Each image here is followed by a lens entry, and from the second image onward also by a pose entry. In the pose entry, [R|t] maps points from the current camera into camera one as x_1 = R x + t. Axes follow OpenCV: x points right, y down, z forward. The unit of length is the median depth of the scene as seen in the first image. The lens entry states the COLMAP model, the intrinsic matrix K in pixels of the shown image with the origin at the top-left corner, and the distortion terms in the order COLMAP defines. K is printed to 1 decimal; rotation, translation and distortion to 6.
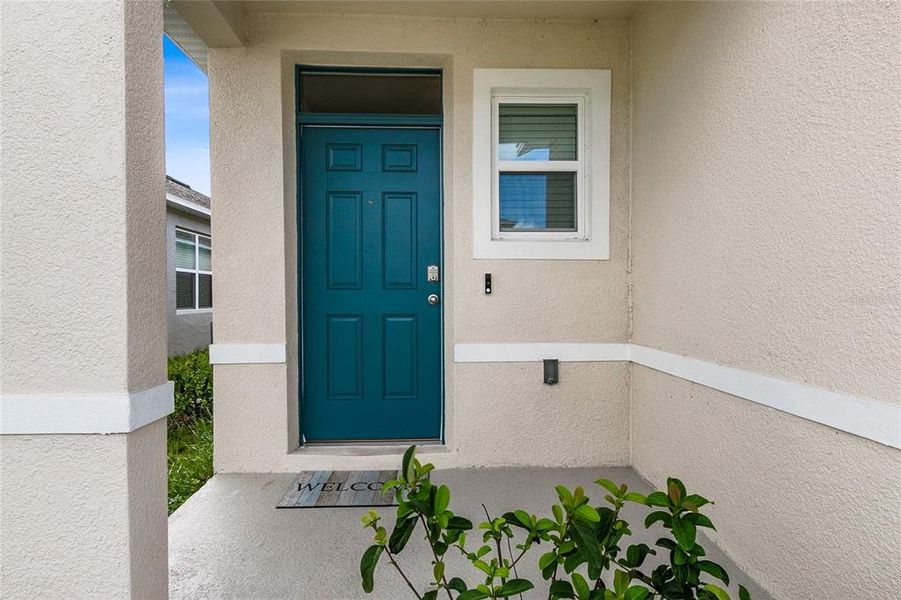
lens RADIAL K [[478.7, 0, 449.9], [0, 478.7, 297.0], [0, 0, 1]] dist [0.019640, -0.000165]
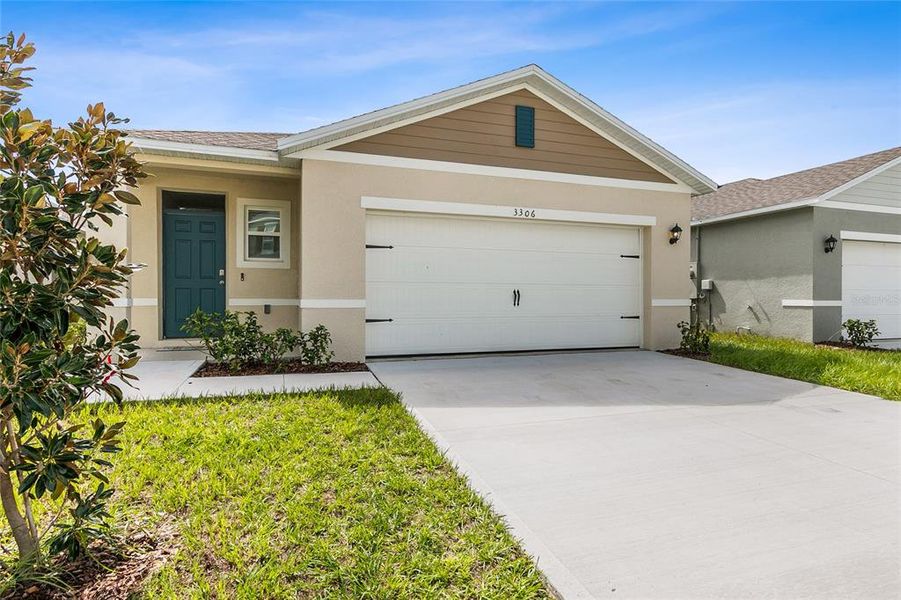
lens RADIAL K [[478.7, 0, 449.9], [0, 478.7, 297.0], [0, 0, 1]] dist [0.019640, -0.000165]
pose [[0.959900, 0.004966, 0.280299, 0.428983], [-0.003885, 0.999983, -0.004411, 0.090240], [-0.280316, 0.003145, 0.959903, -1.873639]]
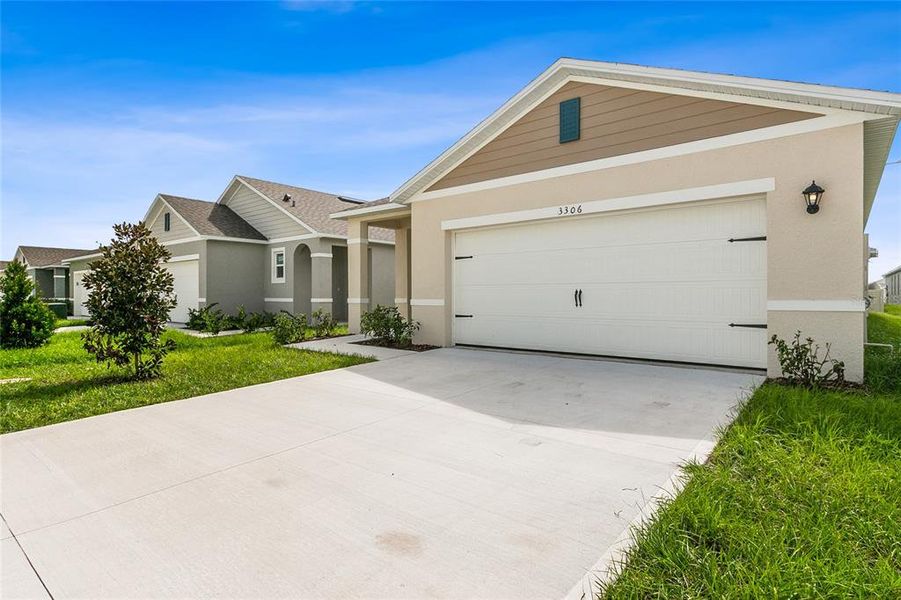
lens RADIAL K [[478.7, 0, 449.9], [0, 478.7, 297.0], [0, 0, 1]] dist [0.019640, -0.000165]
pose [[0.745734, 0.001369, -0.666243, 3.238124], [-0.004887, 0.999982, -0.003415, 0.087013], [0.666226, 0.005803, 0.745727, -1.755810]]
